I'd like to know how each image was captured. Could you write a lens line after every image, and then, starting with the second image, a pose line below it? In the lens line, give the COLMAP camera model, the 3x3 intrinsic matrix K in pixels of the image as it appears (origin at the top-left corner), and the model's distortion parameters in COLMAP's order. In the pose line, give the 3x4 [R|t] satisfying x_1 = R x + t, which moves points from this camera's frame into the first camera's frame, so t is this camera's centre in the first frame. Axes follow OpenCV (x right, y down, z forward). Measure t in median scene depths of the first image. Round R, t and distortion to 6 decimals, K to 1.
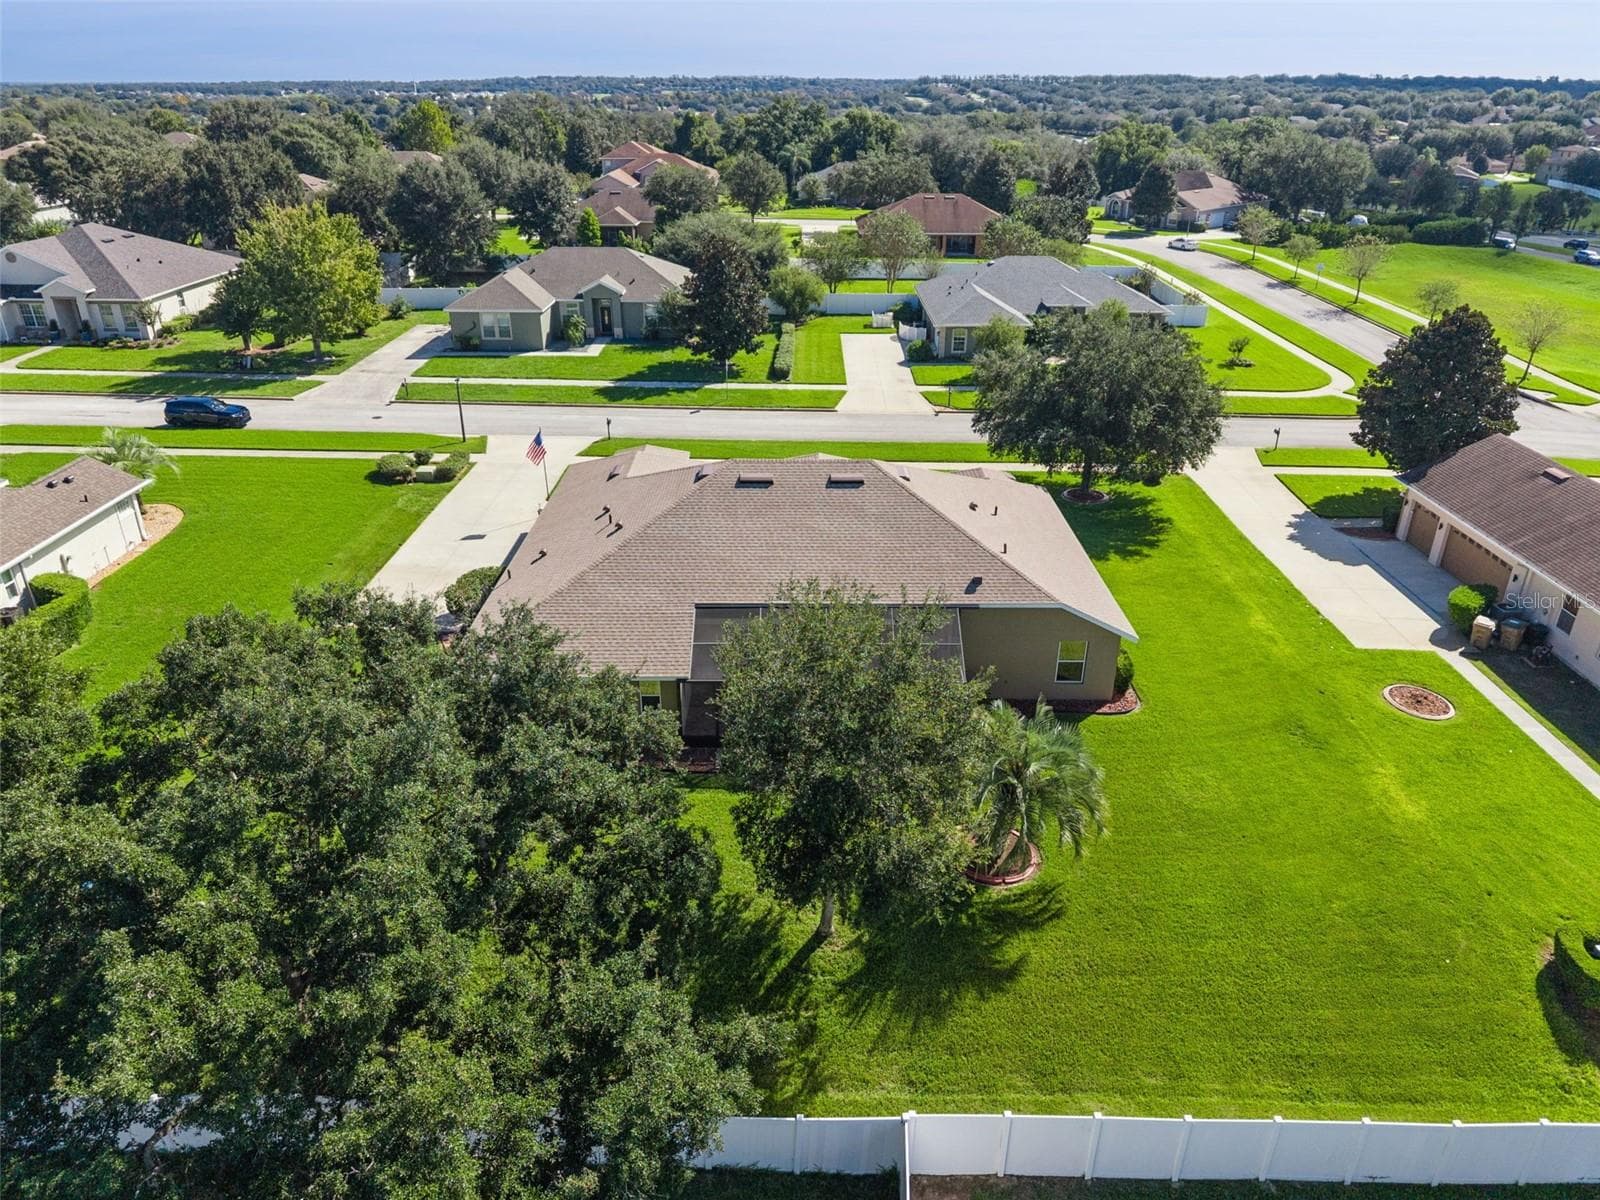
lens RADIAL K [[1087.8, 0, 806.6], [0, 1087.8, 579.5], [0, 0, 1]] dist [0.028388, -0.019951]
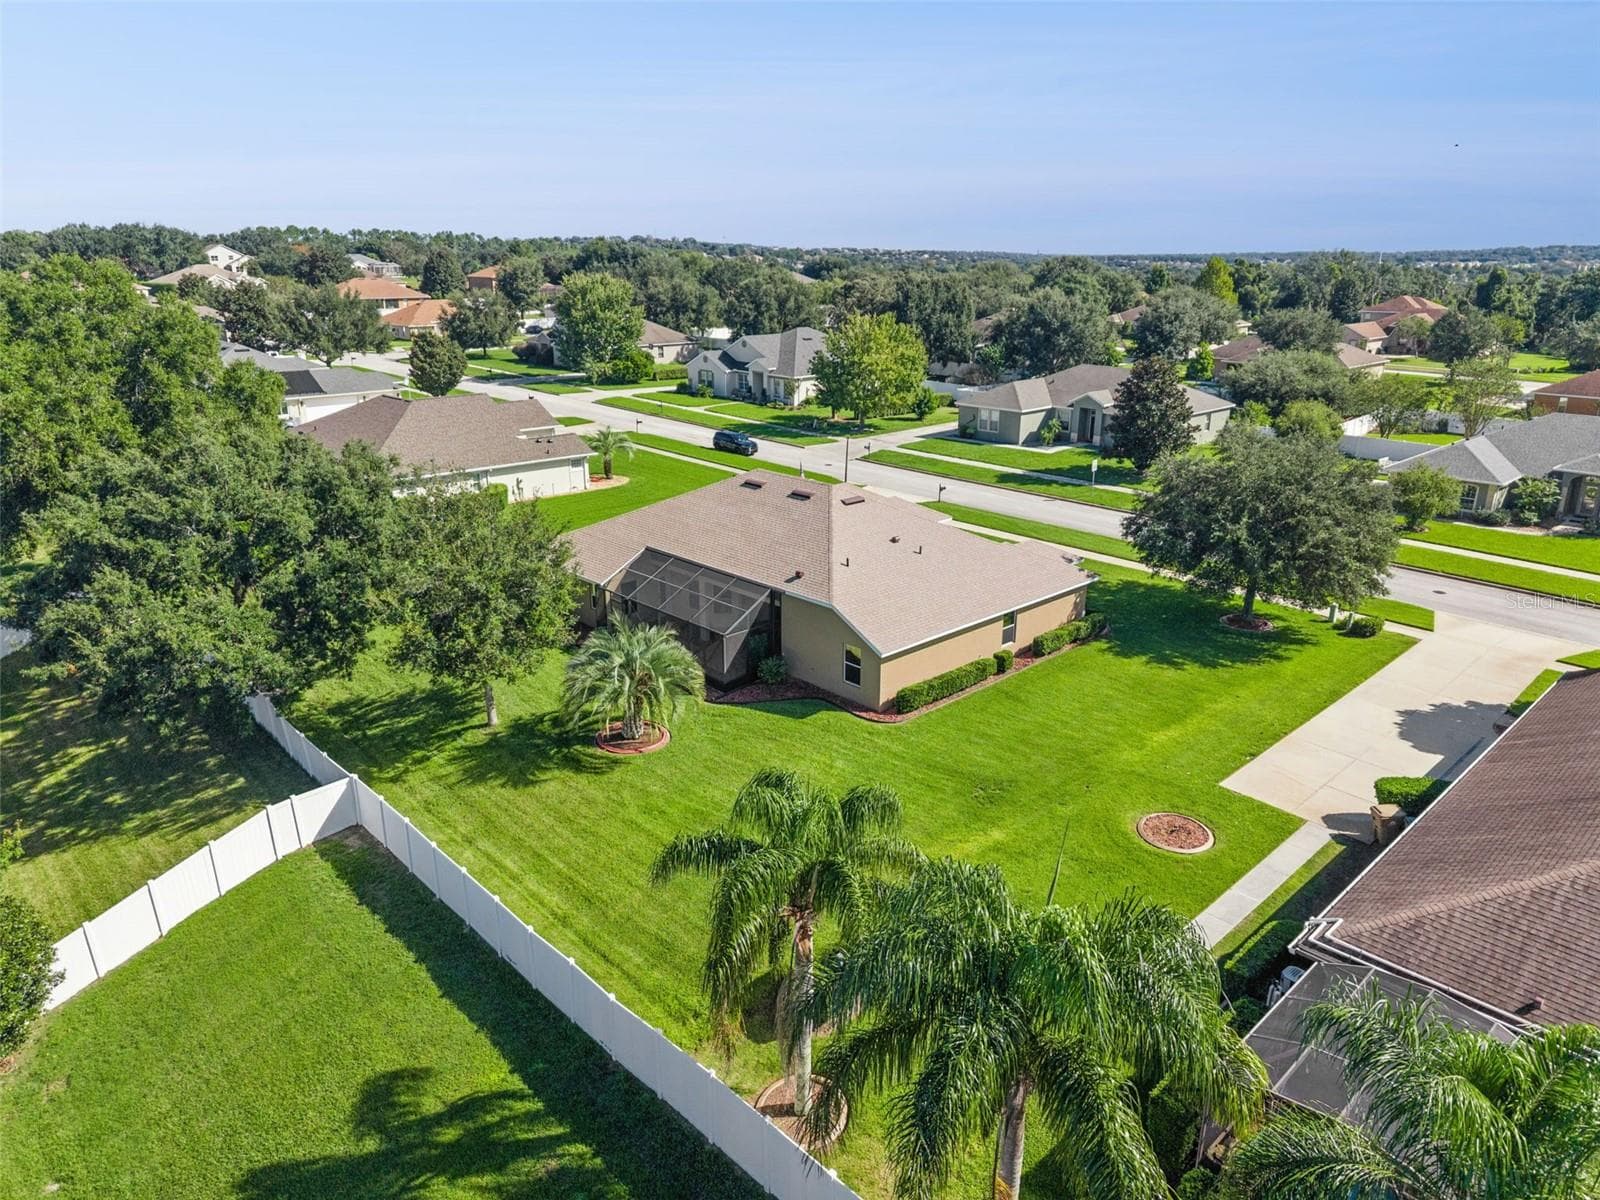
lens RADIAL K [[1072.0, 0, 802.8], [0, 1072.0, 592.9], [0, 0, 1]] dist [0.013606, -0.005355]
pose [[0.690720, 0.216818, -0.689852, 0.467548], [-0.299451, 0.954112, 0.000045, 0.008898], [0.658205, 0.206546, 0.723950, 0.066034]]
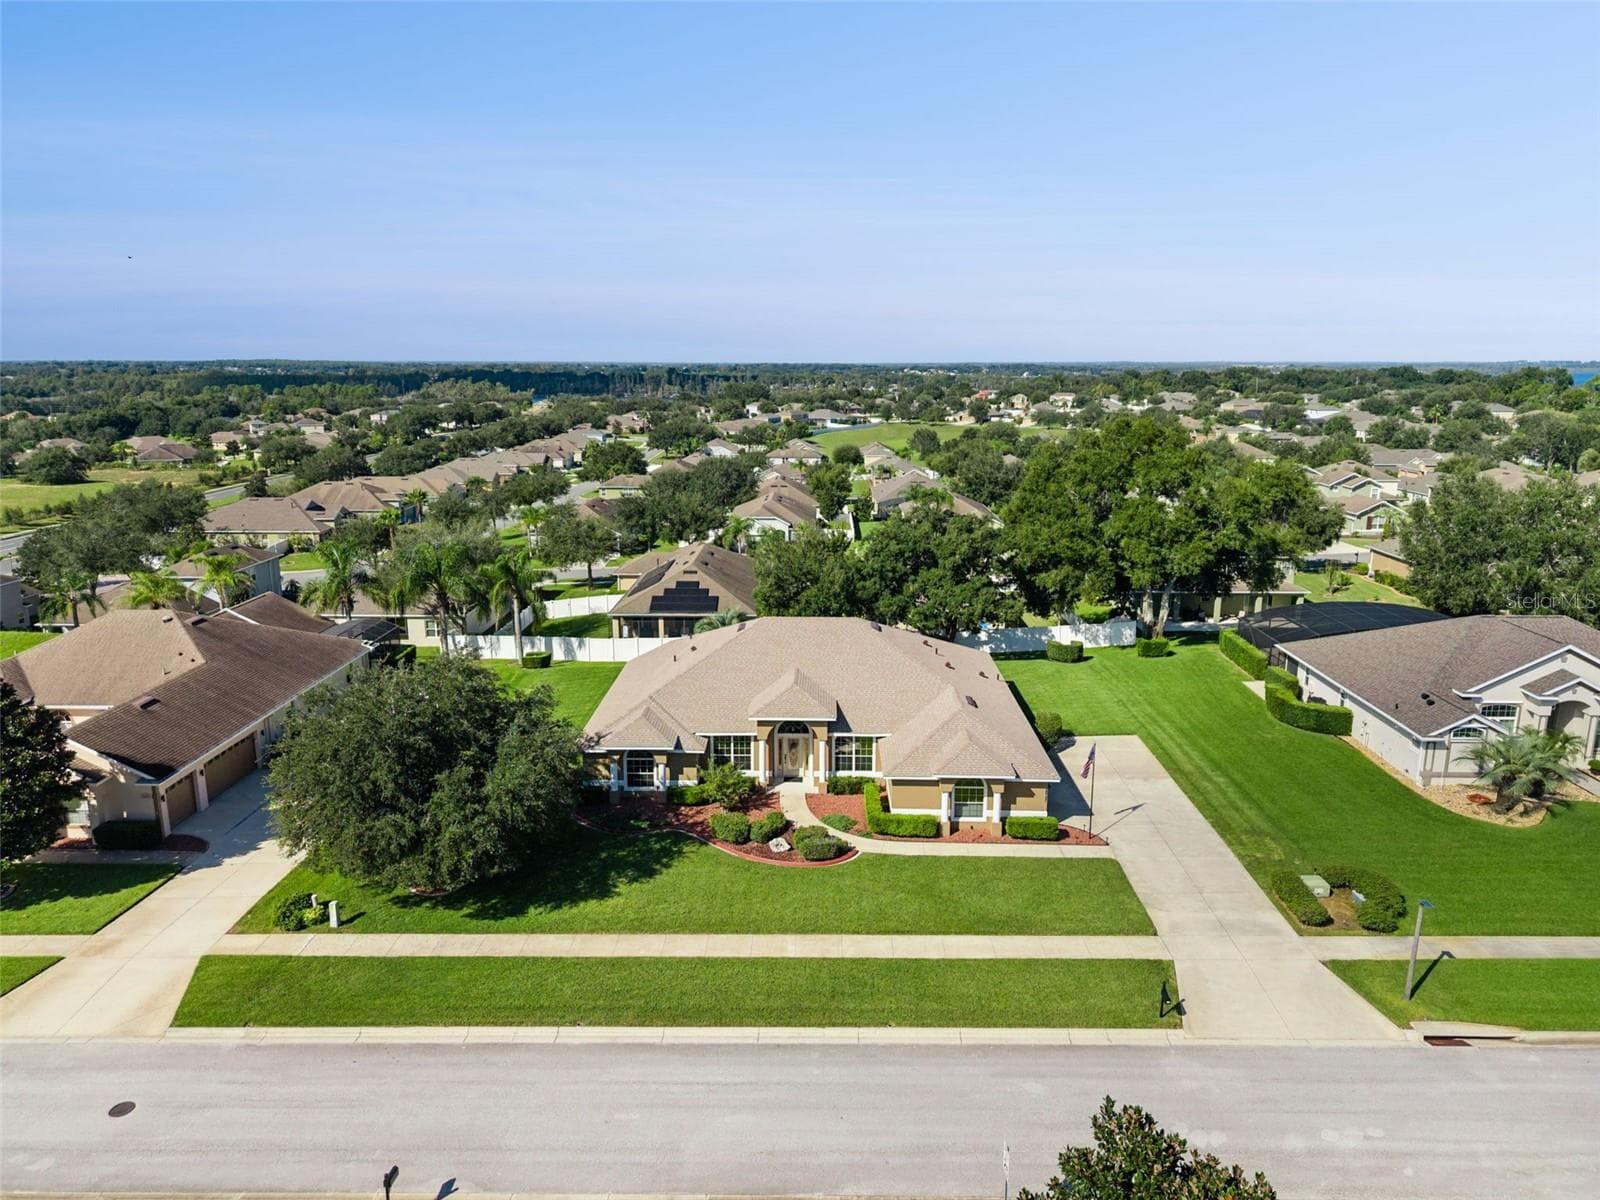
lens RADIAL K [[1069.6, 0, 802.7], [0, 1069.6, 595.3], [0, 0, 1]] dist [0.044090, -0.053028]
pose [[-0.999769, -0.008721, 0.019649, -0.013891], [0.004783, 0.800868, 0.598822, -0.528599], [-0.020959, 0.598778, -0.800641, 1.125529]]
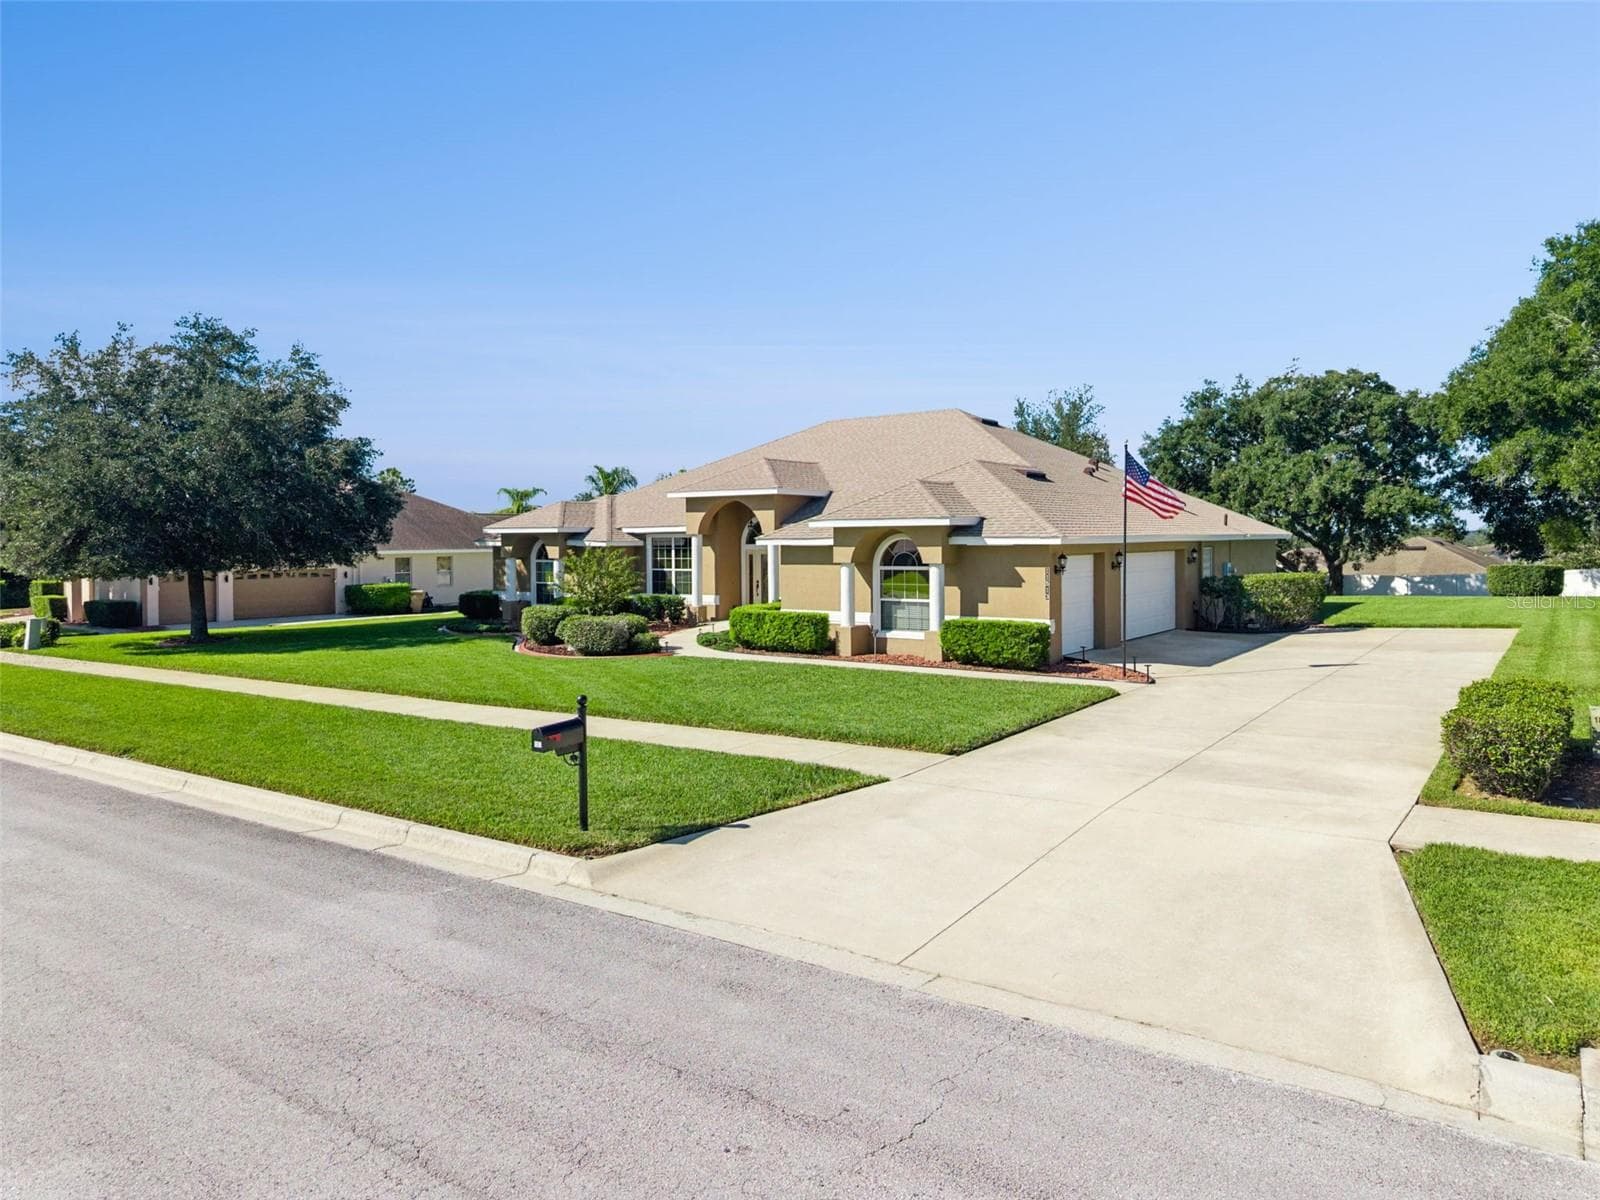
lens RADIAL K [[1087.8, 0, 806.6], [0, 1087.8, 579.5], [0, 0, 1]] dist [0.028388, -0.019951]
pose [[-0.816714, -0.018109, 0.576759, -0.260897], [0.246047, 0.893164, 0.376457, -0.186305], [-0.521957, 0.449367, -0.725003, 0.936502]]
